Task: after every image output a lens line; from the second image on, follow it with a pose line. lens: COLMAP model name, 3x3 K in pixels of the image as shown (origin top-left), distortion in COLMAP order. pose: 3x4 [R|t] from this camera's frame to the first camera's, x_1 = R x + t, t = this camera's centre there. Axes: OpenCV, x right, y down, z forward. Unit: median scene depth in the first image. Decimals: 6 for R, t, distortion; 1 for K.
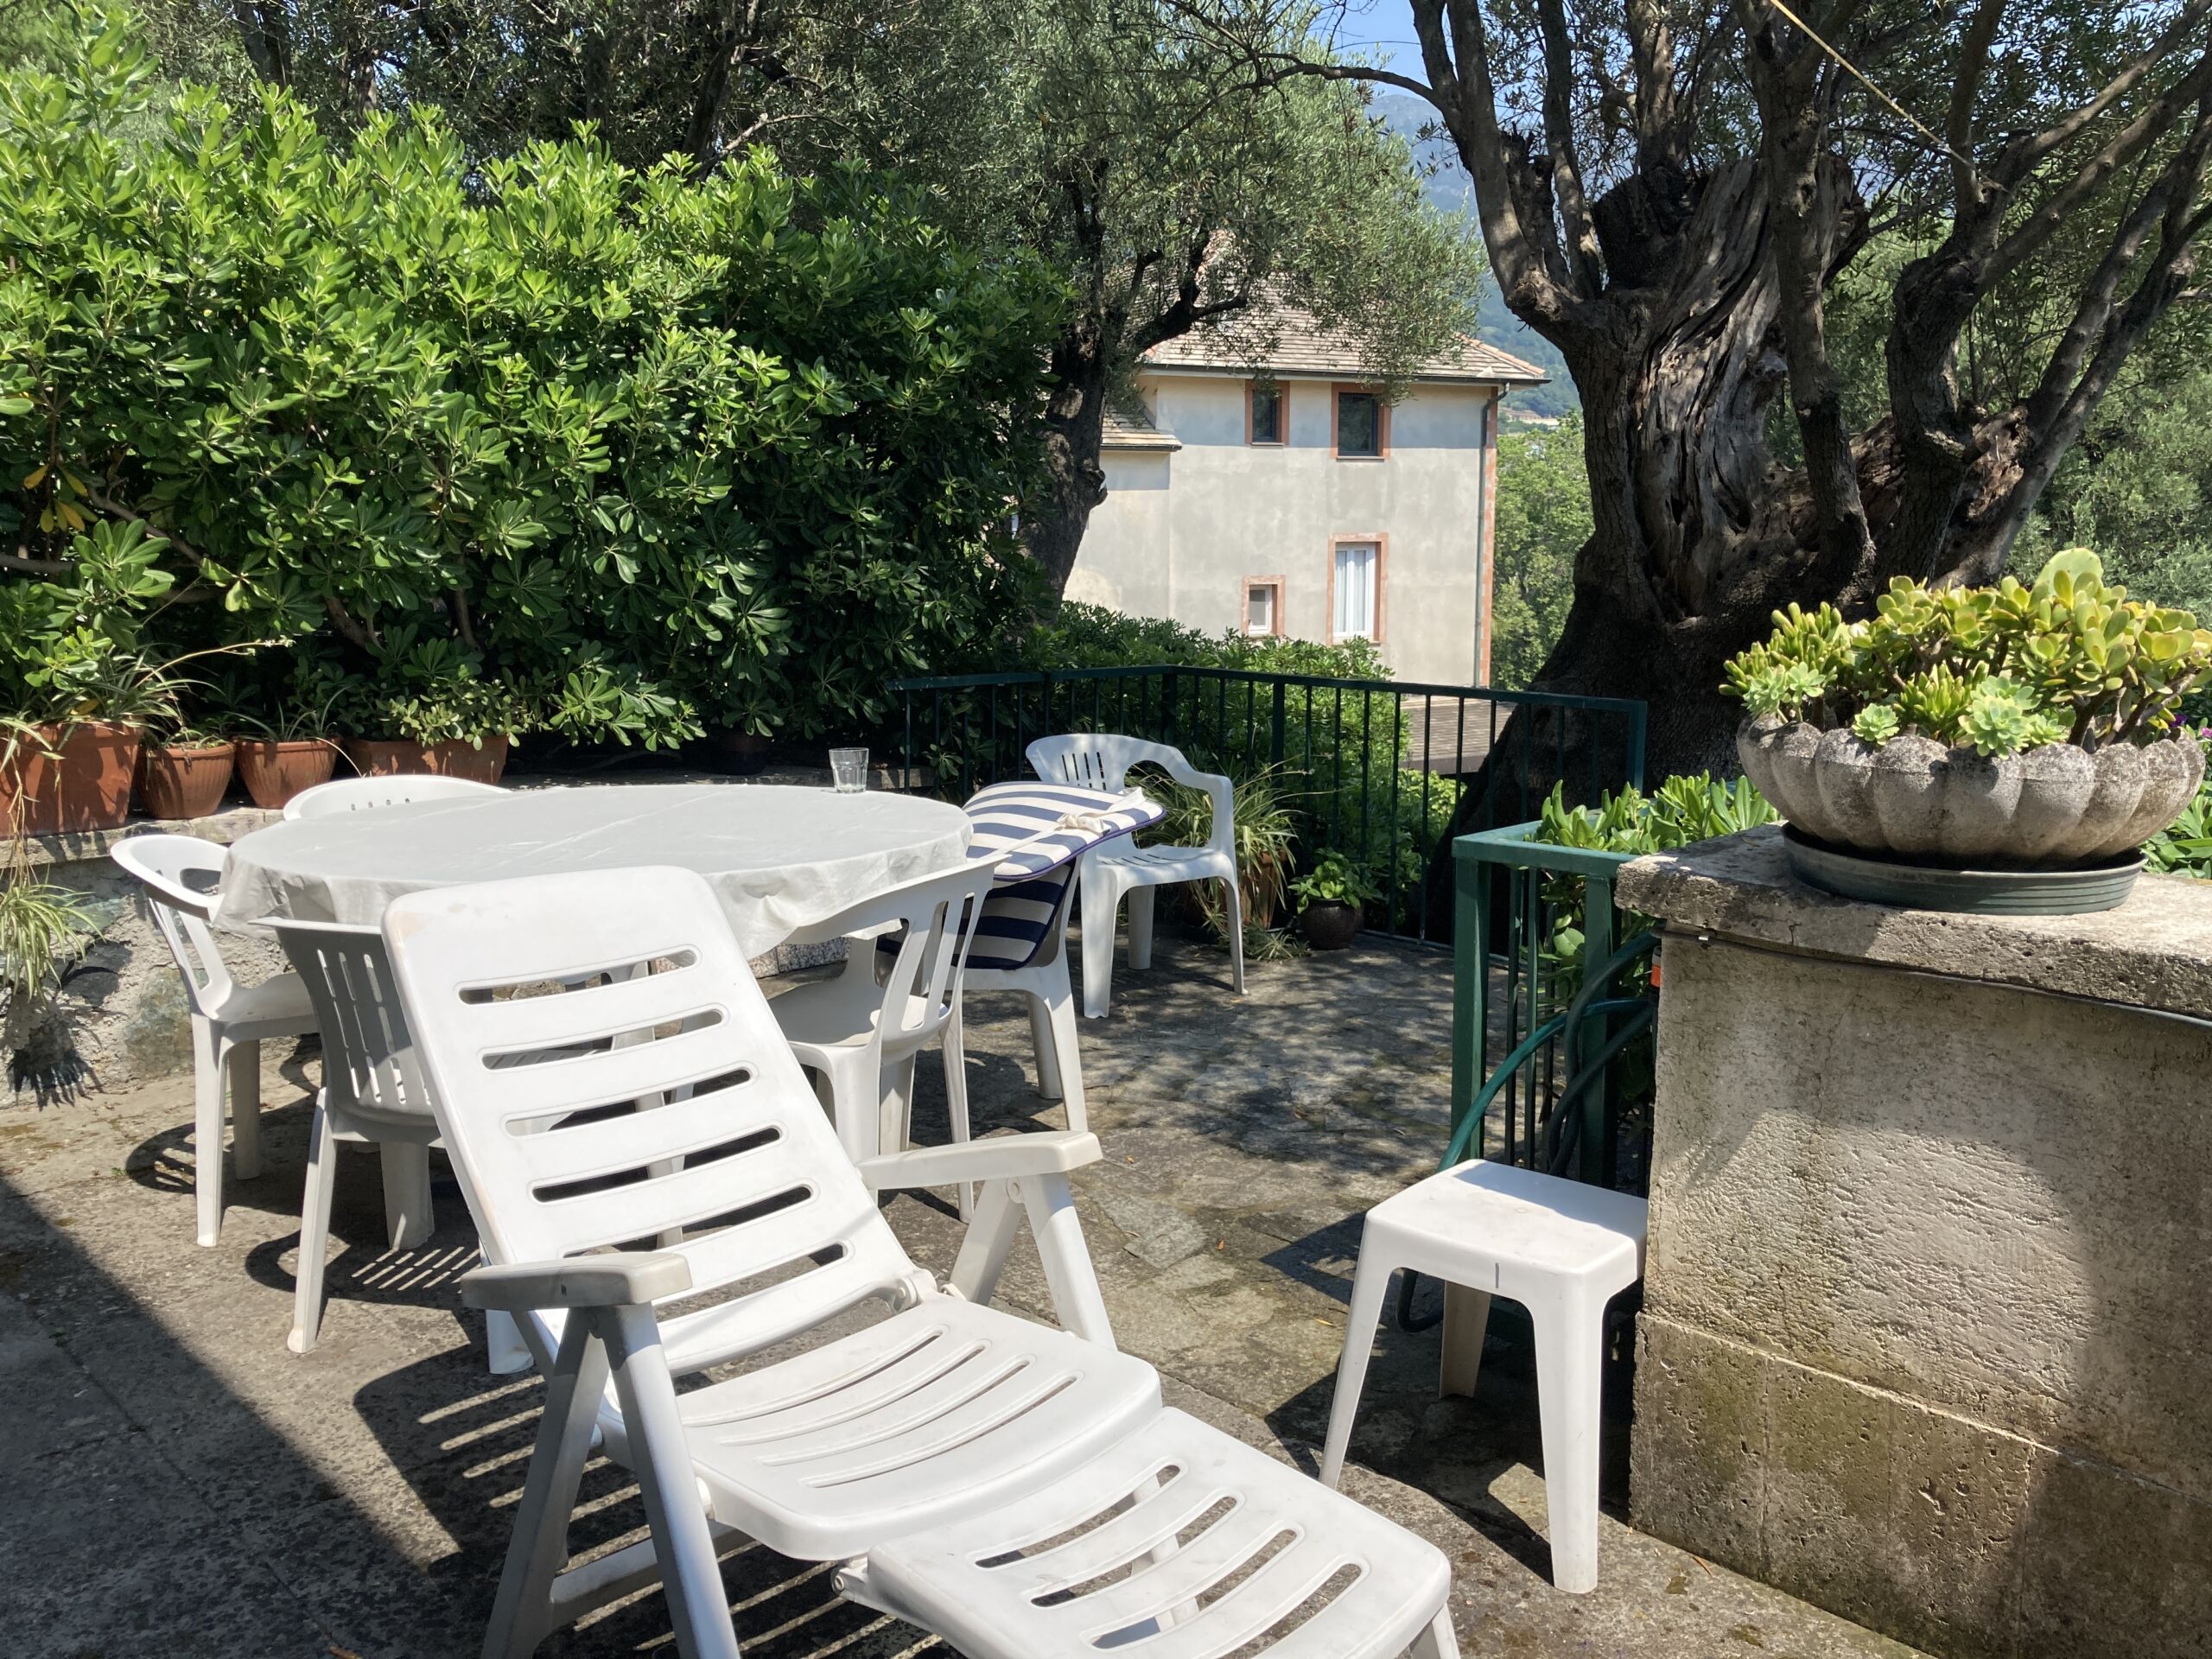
lens RADIAL K [[1782.9, 0, 1100.0], [0, 1782.9, 832.3], [0, 0, 1]] dist [0.092321, -0.112026]
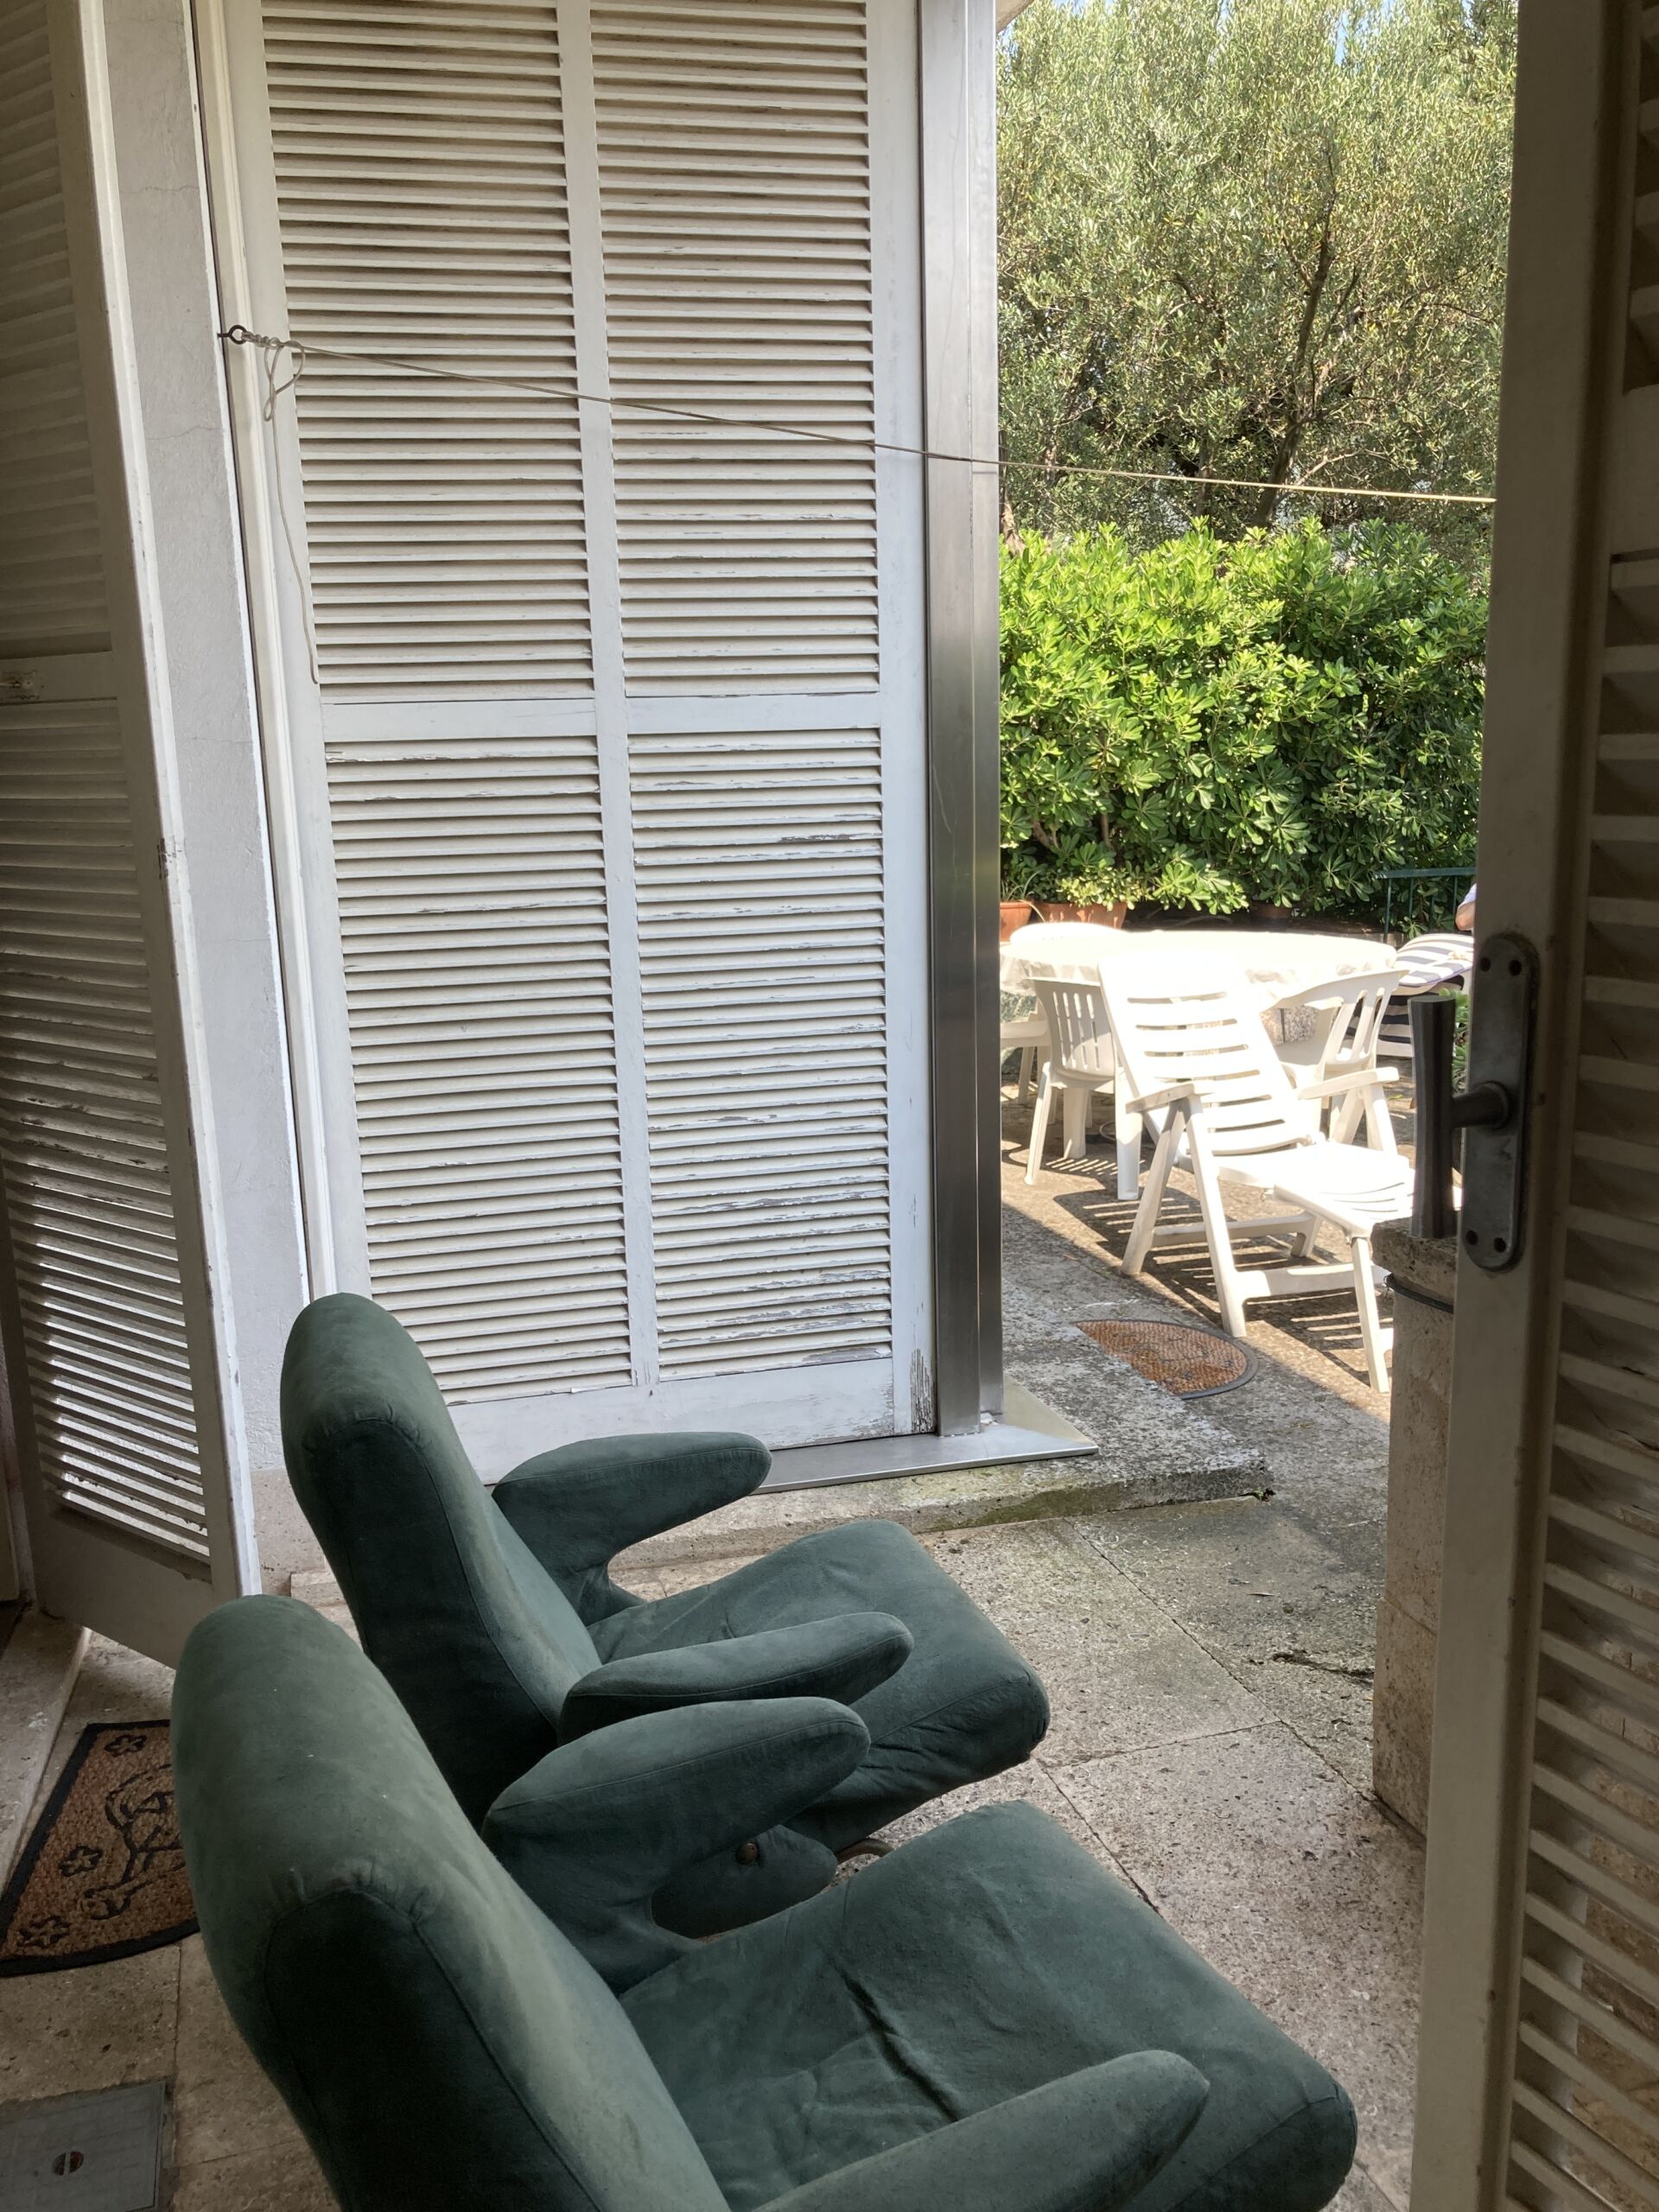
lens RADIAL K [[1811.0, 0, 829.5], [0, 1811.0, 1106.0], [0, 0, 1]] dist [0.005888, -0.010717]
pose [[0.898730, 0.071348, -0.432660, 0.157807], [-0.053541, 0.997147, 0.053217, 0.059740], [0.435222, -0.024663, 0.899985, -0.623950]]
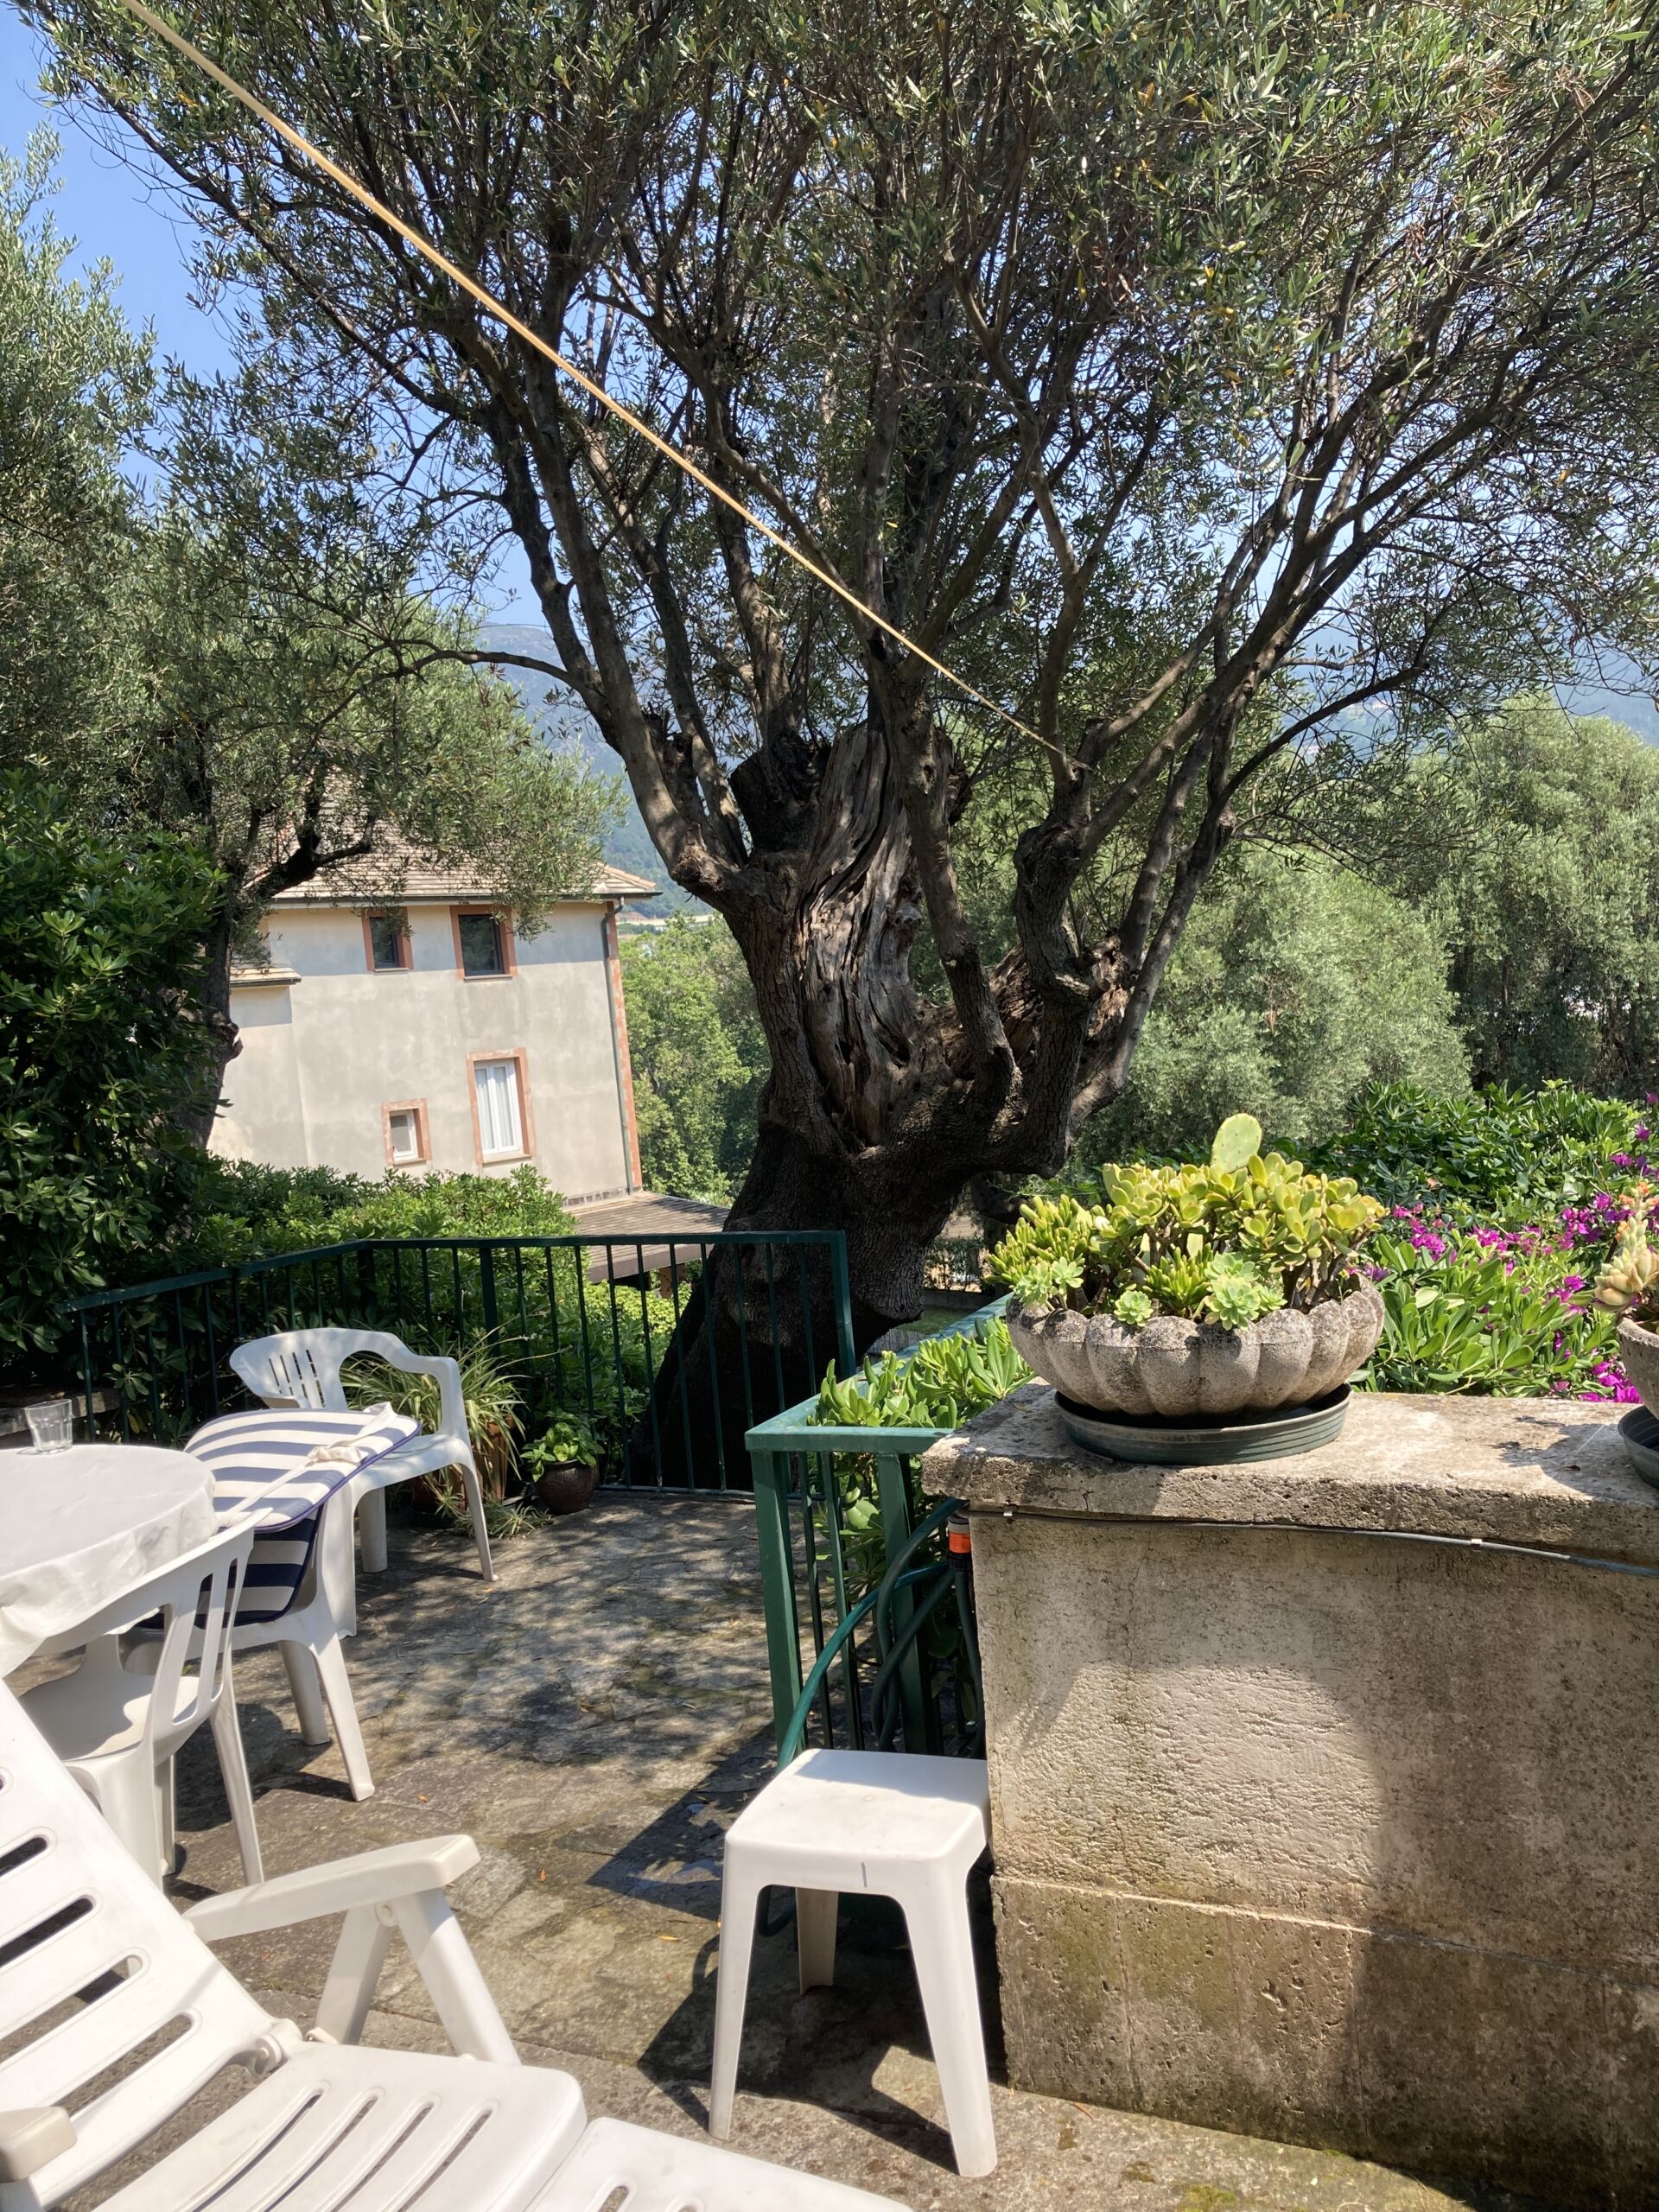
lens RADIAL K [[1816.3, 0, 838.7], [0, 1816.3, 1165.5], [0, 0, 1]] dist [-0.006857, 0.060695]
pose [[0.941564, -0.105888, 0.319757, -0.041569], [0.136005, 0.987992, -0.073307, -0.040340], [-0.308155, 0.112511, 0.944660, -0.006183]]
